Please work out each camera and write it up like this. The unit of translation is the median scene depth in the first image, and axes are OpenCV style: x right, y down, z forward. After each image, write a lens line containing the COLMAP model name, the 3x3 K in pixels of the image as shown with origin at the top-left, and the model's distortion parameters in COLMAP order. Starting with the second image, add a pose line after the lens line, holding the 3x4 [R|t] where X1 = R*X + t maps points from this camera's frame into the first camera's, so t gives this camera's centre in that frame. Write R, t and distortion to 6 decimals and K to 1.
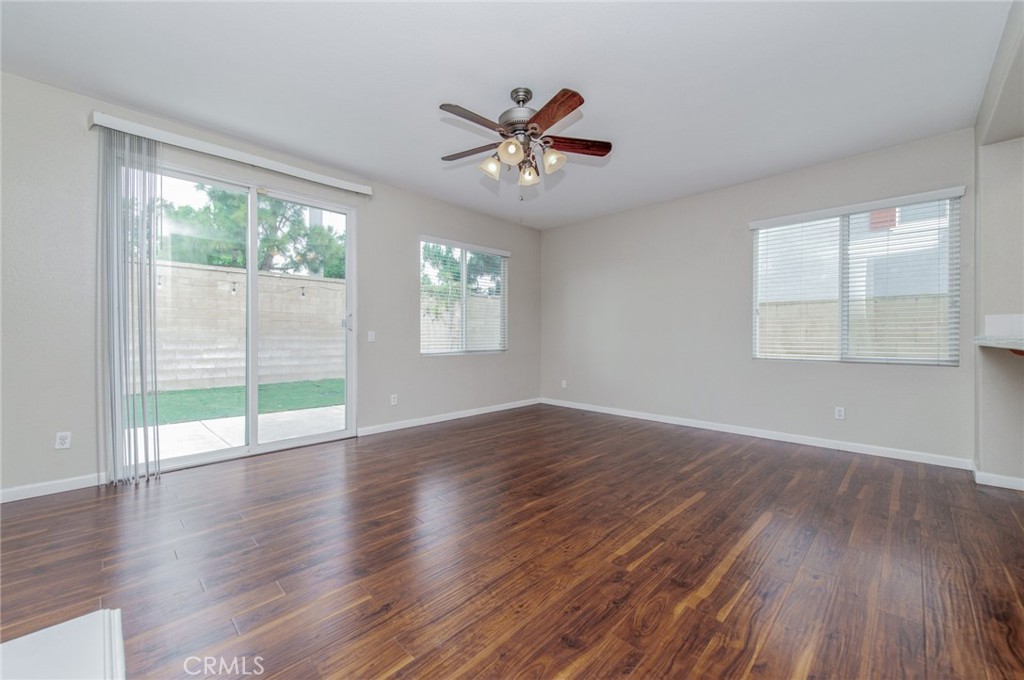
lens RADIAL K [[402.9, 0, 511.9], [0, 402.9, 337.5], [0, 0, 1]] dist [0.001405, 0.000169]
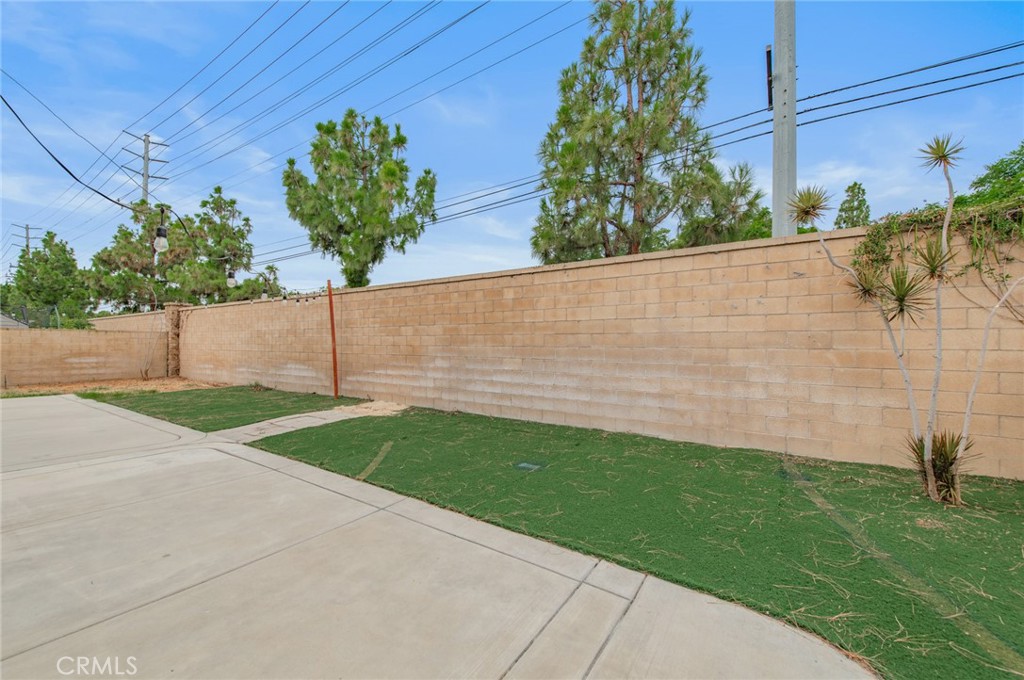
lens RADIAL K [[402.9, 0, 510.0], [0, 402.9, 341.7], [0, 0, 1]] dist [0.001405, 0.000169]
pose [[0.175967, -0.009789, -0.984347, 0.077687], [-0.006466, 0.999917, -0.011100, -0.019533], [0.984375, 0.008318, 0.175889, 0.780378]]
